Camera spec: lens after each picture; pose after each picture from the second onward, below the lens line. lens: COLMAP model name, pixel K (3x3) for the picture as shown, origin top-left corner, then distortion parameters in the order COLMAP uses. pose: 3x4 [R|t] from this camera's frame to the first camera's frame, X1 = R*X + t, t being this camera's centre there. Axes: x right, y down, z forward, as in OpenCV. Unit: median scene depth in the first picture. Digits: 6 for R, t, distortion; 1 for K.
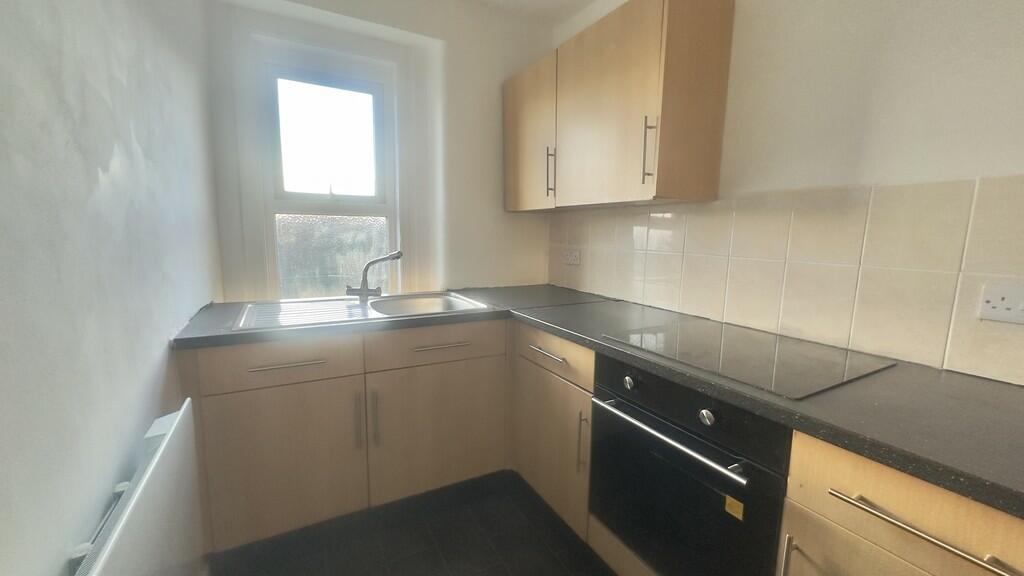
lens RADIAL K [[406.8, 0, 505.5], [0, 406.8, 288.0], [0, 0, 1]] dist [-0.010487, 0.000323]
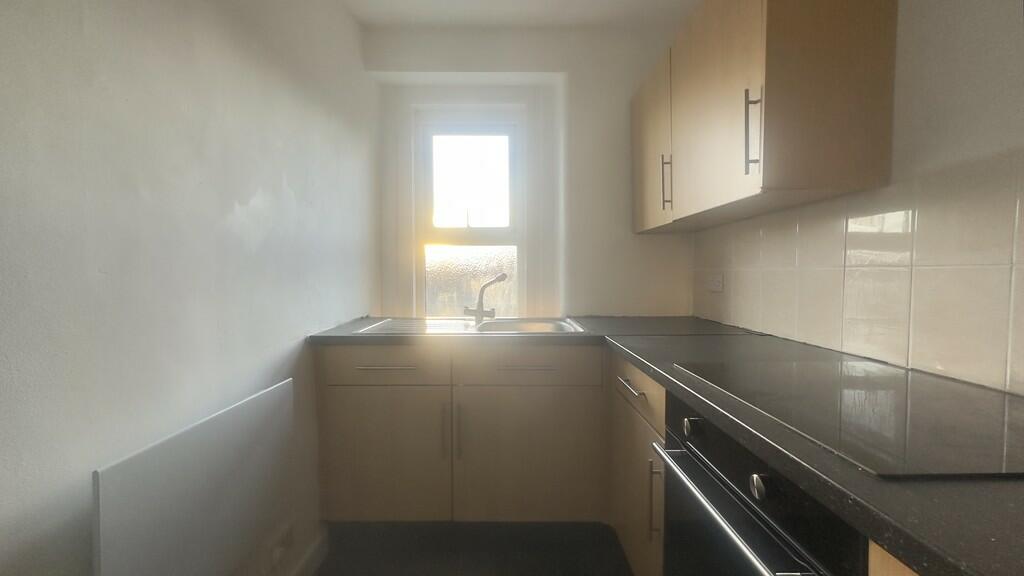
lens RADIAL K [[406.8, 0, 511.3], [0, 406.8, 288.7], [0, 0, 1]] dist [-0.010487, 0.000323]
pose [[0.877697, 0.000095, -0.479215, 0.238162], [-0.050334, 0.994487, -0.091990, 0.040595], [0.476565, 0.104860, 0.872863, 0.102656]]
